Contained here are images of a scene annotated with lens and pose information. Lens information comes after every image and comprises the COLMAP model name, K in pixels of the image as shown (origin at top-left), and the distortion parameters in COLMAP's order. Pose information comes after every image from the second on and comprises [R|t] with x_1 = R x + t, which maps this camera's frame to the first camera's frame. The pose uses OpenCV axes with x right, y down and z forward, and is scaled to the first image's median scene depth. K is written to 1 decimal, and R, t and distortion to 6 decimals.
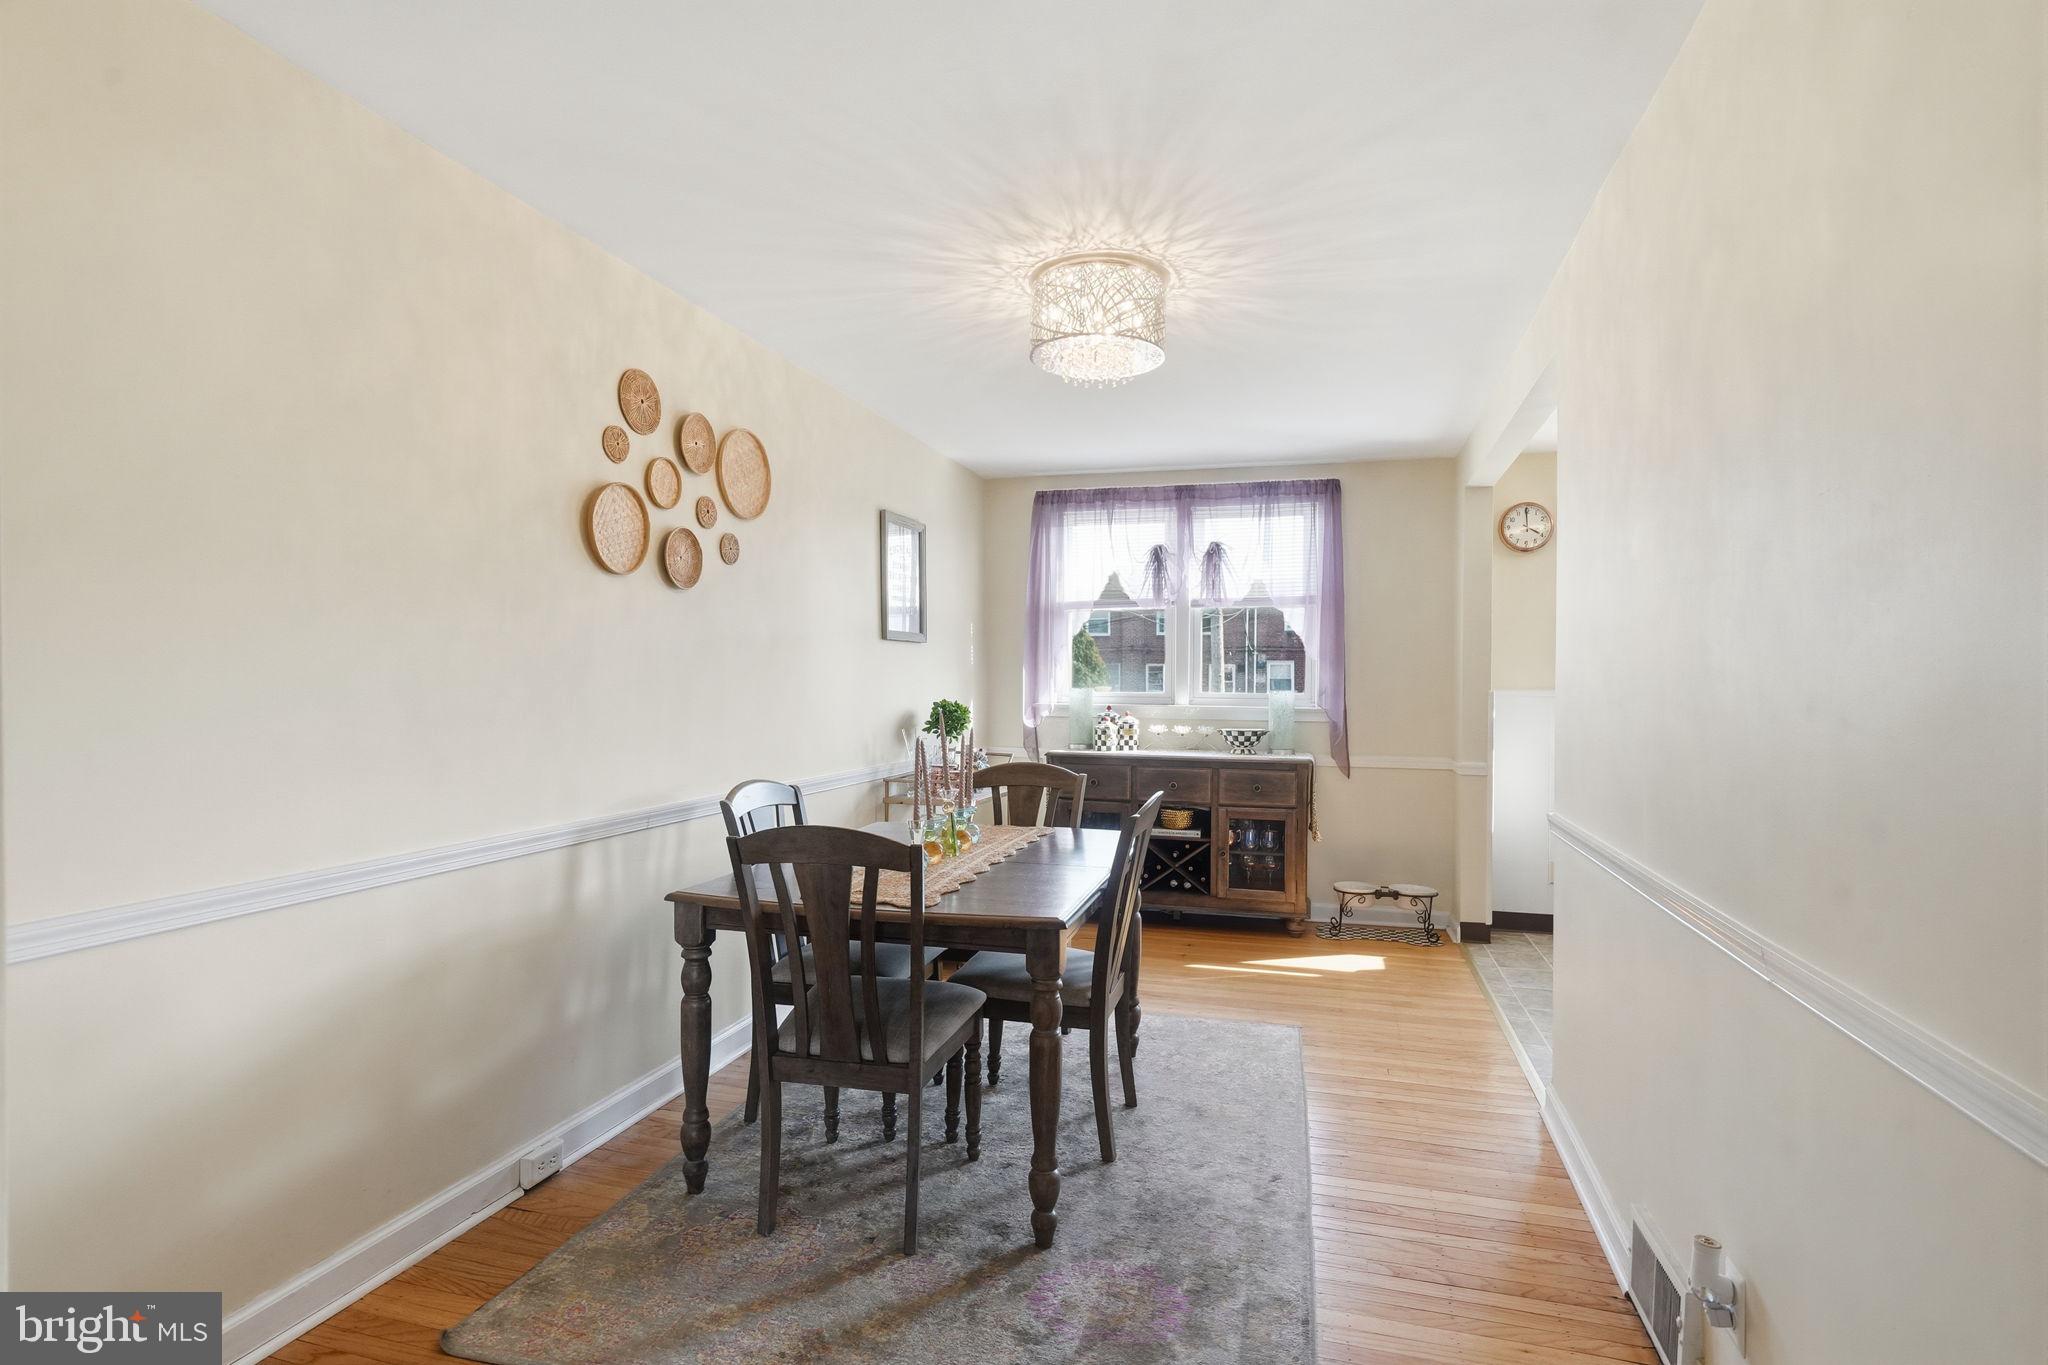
lens RADIAL K [[987.6, 0, 1023.9], [0, 987.6, 684.2], [0, 0, 1]] dist [-0.003082, 0.000900]
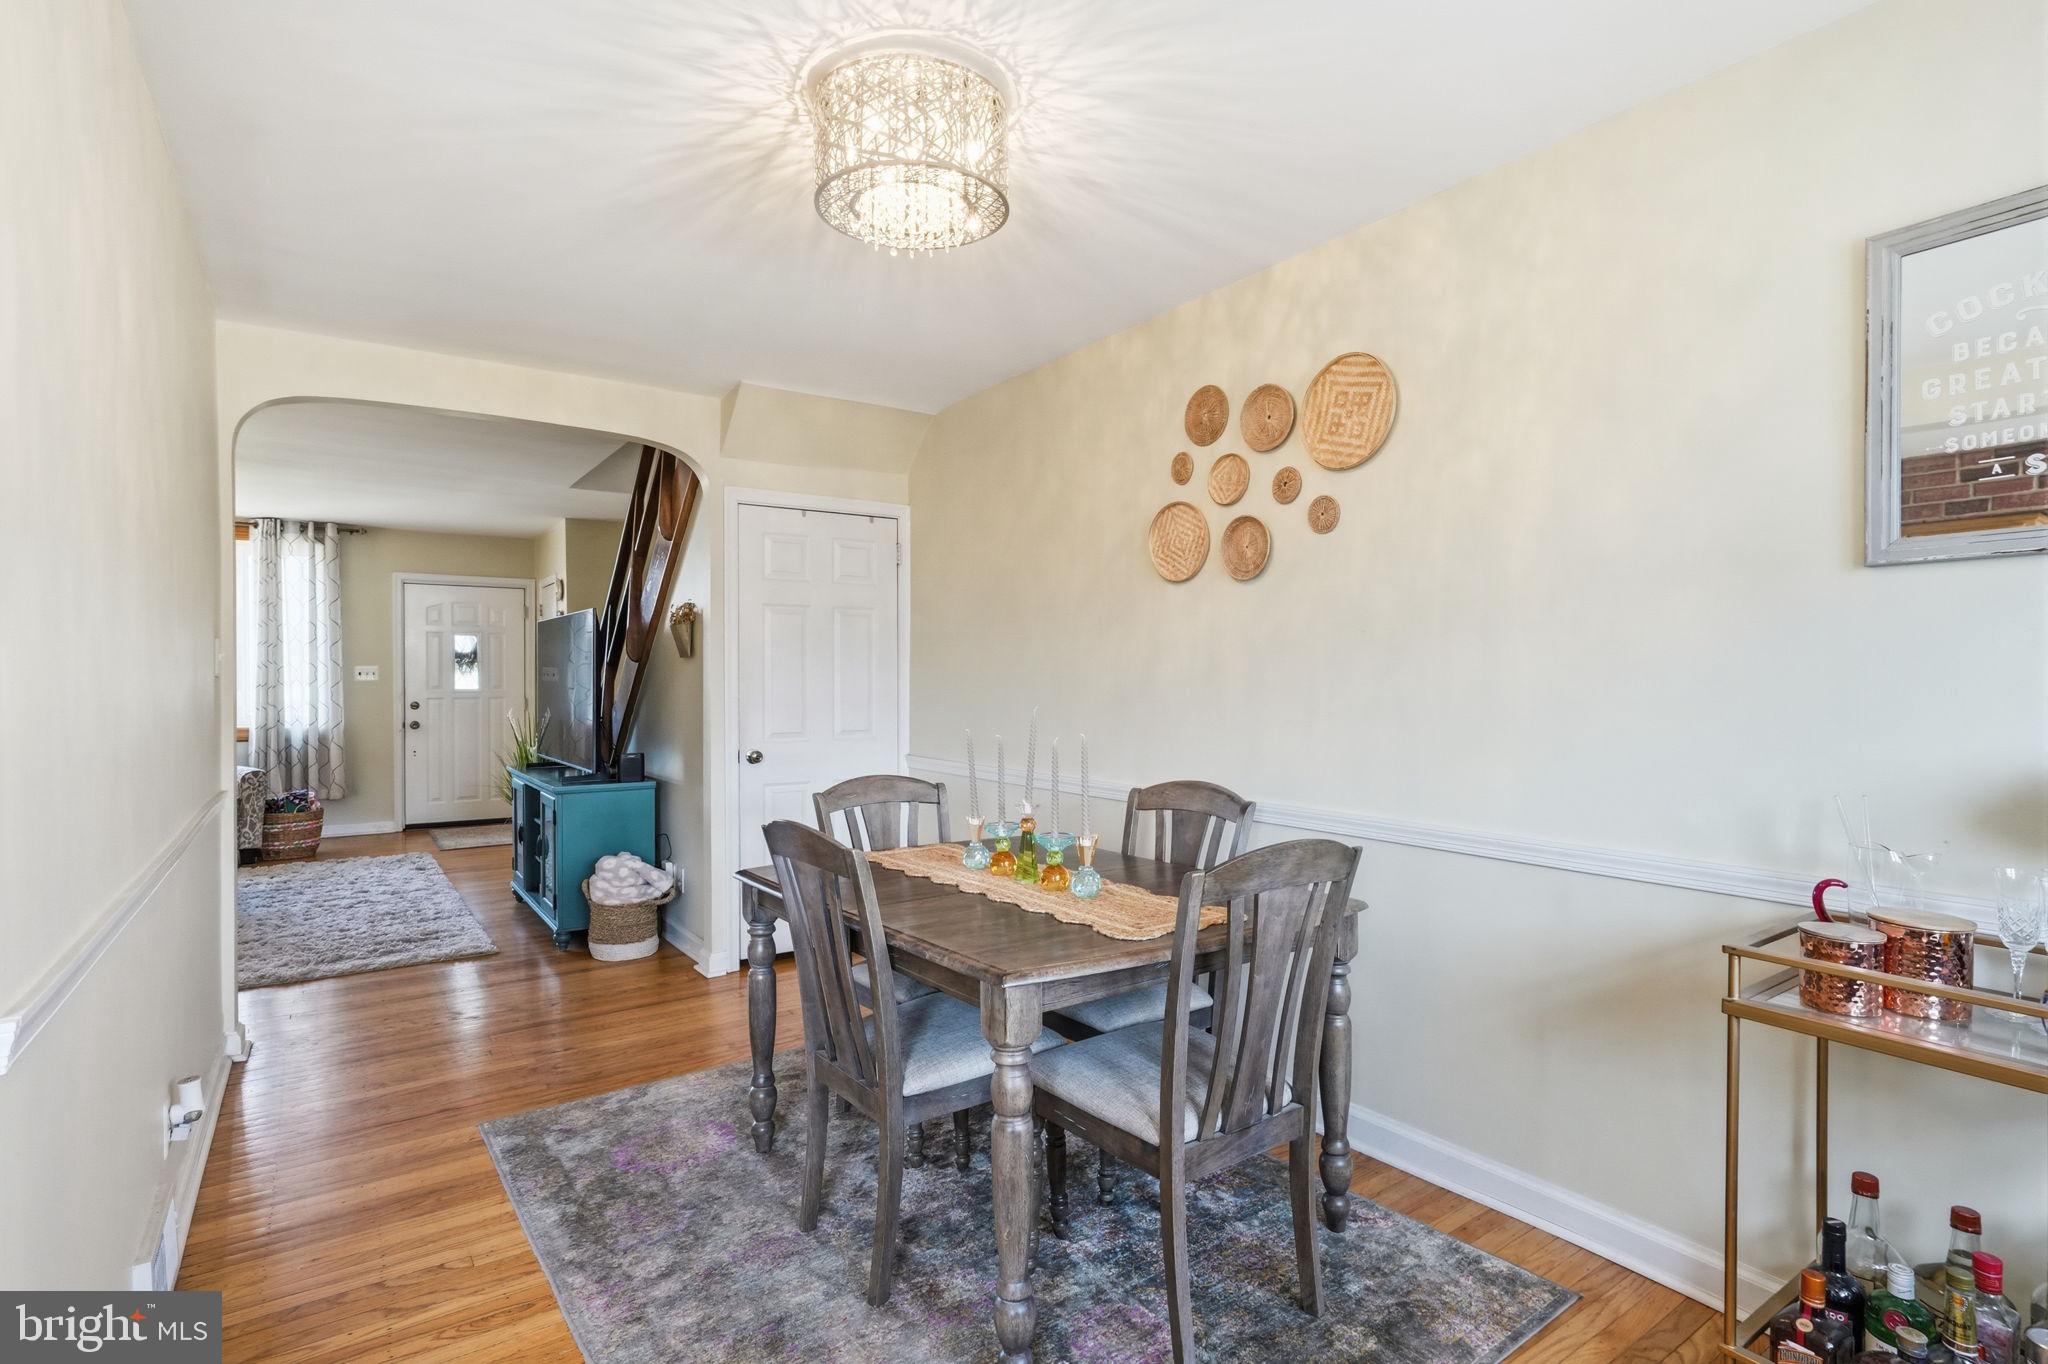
lens RADIAL K [[987.6, 0, 1020.4], [0, 987.6, 691.3], [0, 0, 1]] dist [-0.003082, 0.000900]
pose [[-0.607274, 0.014500, -0.794360, 0.567294], [0.004286, 0.999879, 0.014975, -0.002993], [0.794481, 0.005690, -0.607262, 1.435912]]
